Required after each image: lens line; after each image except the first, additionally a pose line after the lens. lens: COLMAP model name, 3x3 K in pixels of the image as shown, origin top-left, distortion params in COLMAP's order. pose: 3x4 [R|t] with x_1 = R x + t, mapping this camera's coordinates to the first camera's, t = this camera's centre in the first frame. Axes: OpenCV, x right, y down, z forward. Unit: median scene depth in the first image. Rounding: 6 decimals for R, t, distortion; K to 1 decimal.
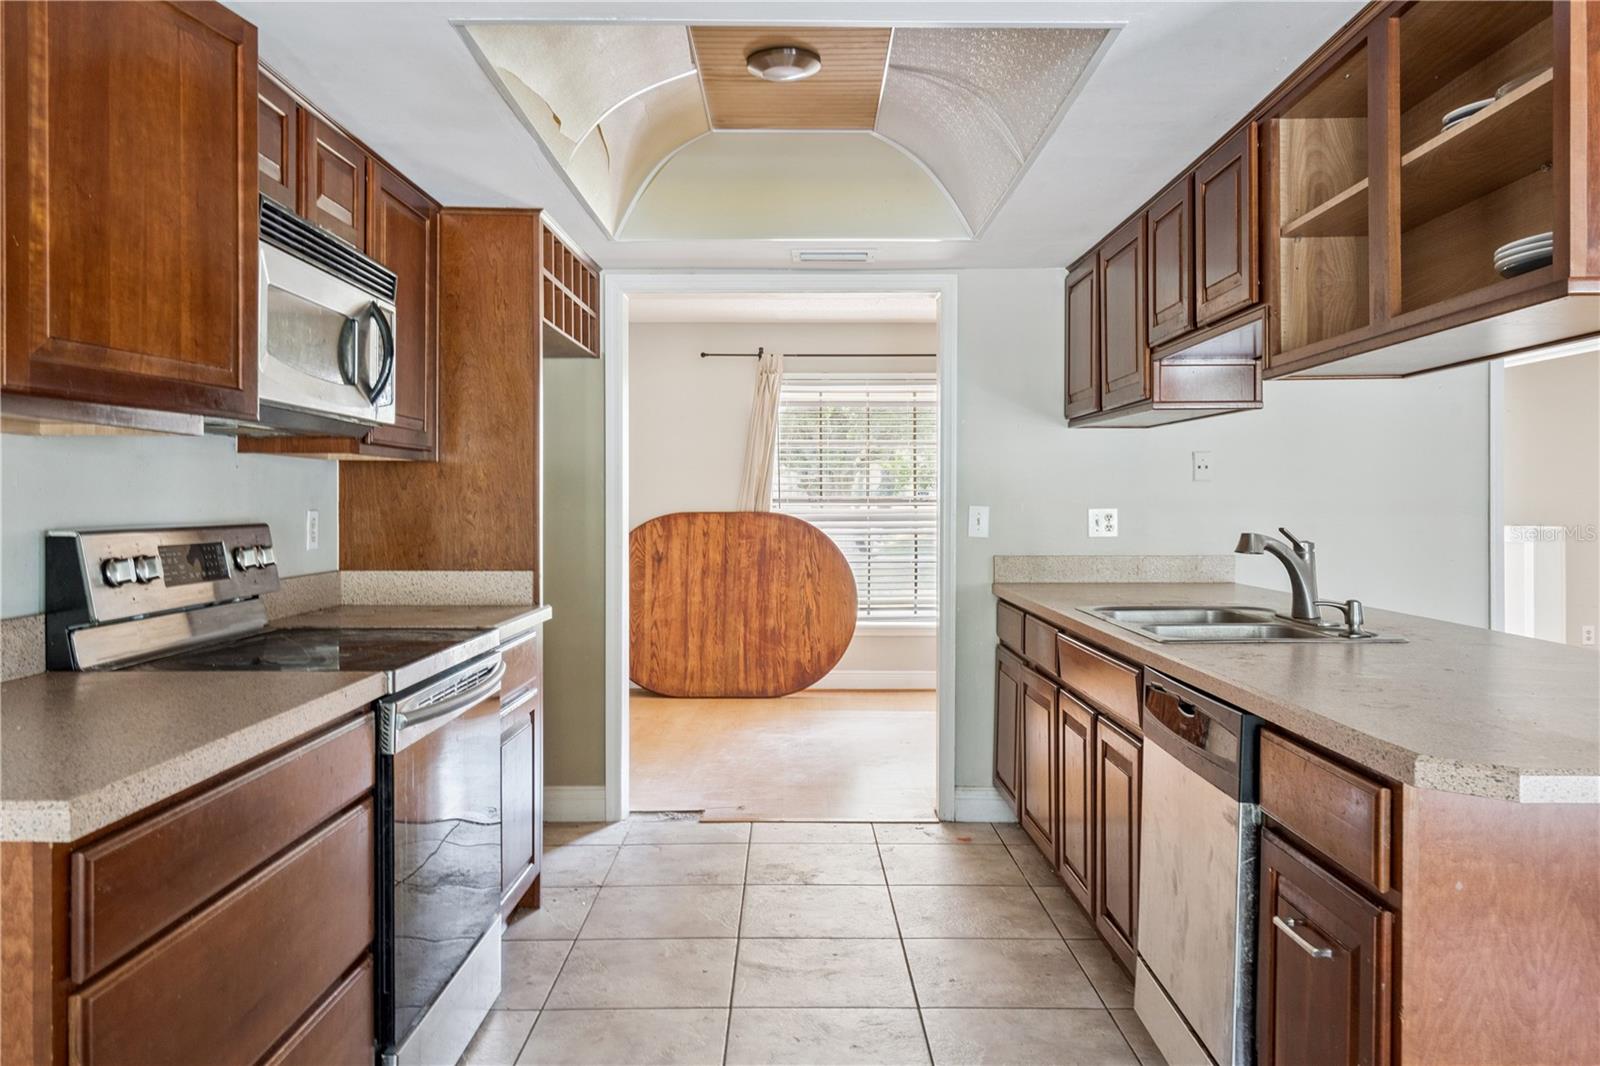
lens RADIAL K [[1191.4, 0, 801.4], [0, 1191.4, 508.3], [0, 0, 1]] dist [0.002800, -0.000161]
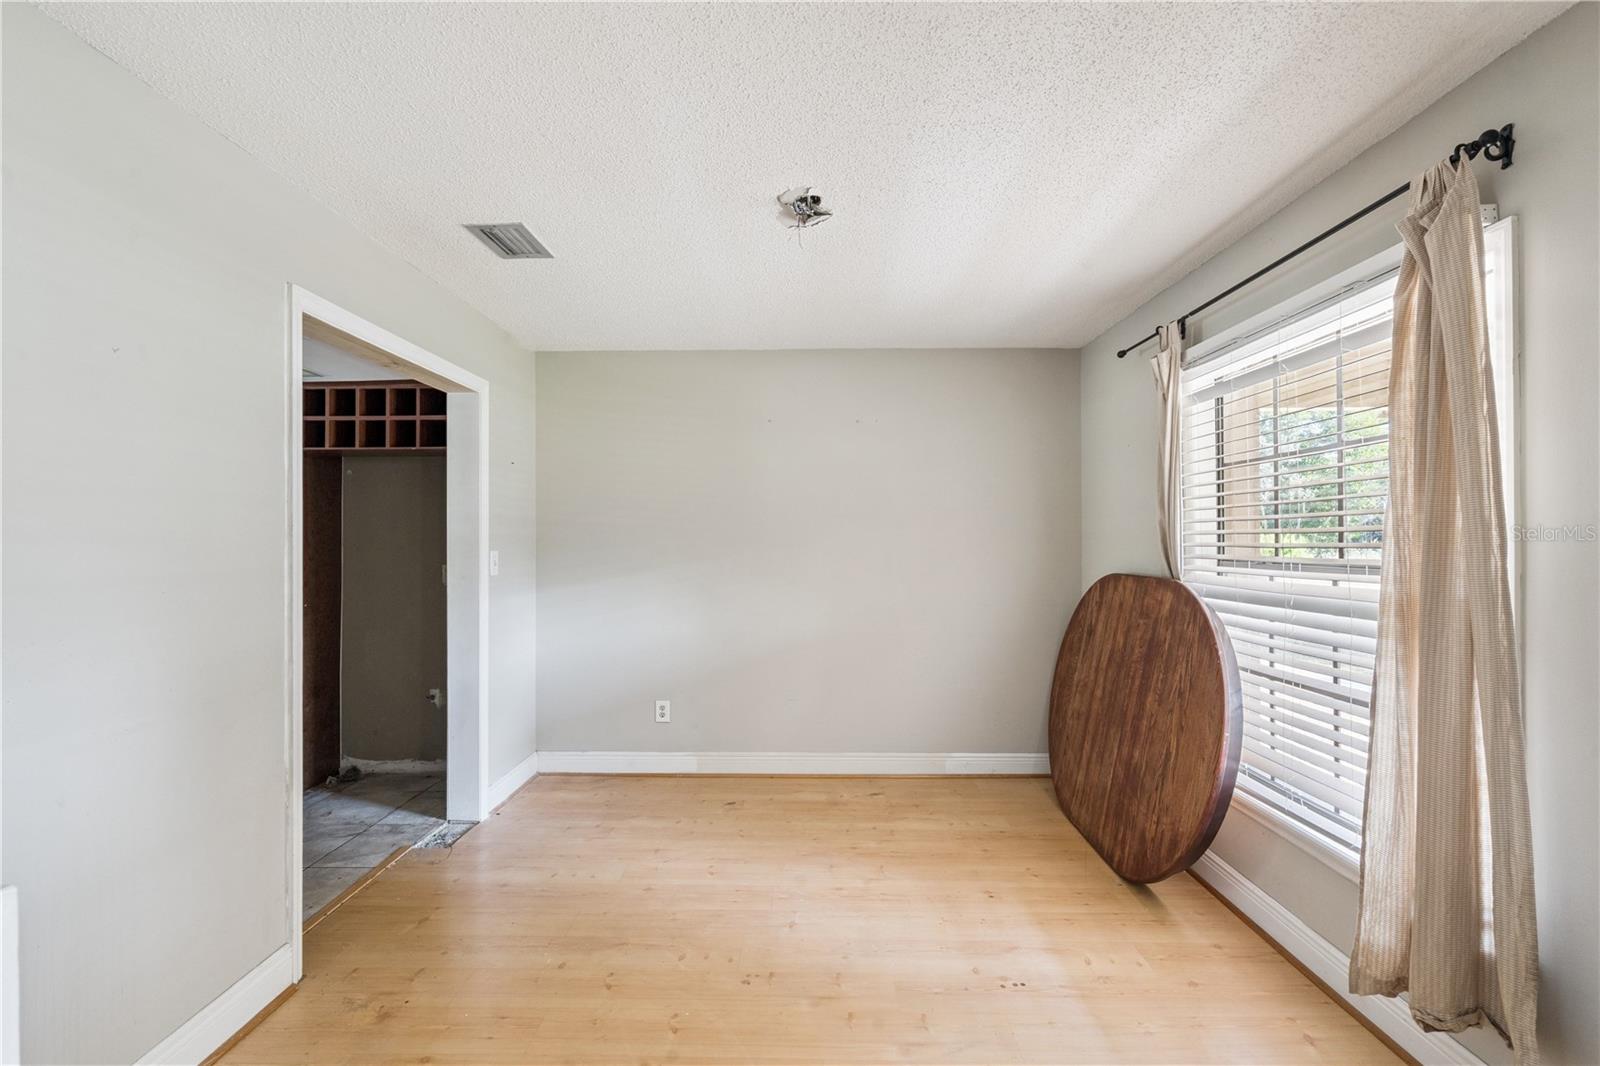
lens RADIAL K [[729.8, 0, 800.0], [0, 729.8, 533.0], [0, 0, 1]] dist [-0.003011, -0.000240]
pose [[-0.012195, -0.013736, -0.999831, 0.364230], [0.001409, 0.999904, -0.013754, -0.016539], [0.999925, -0.001577, -0.012174, 0.825491]]
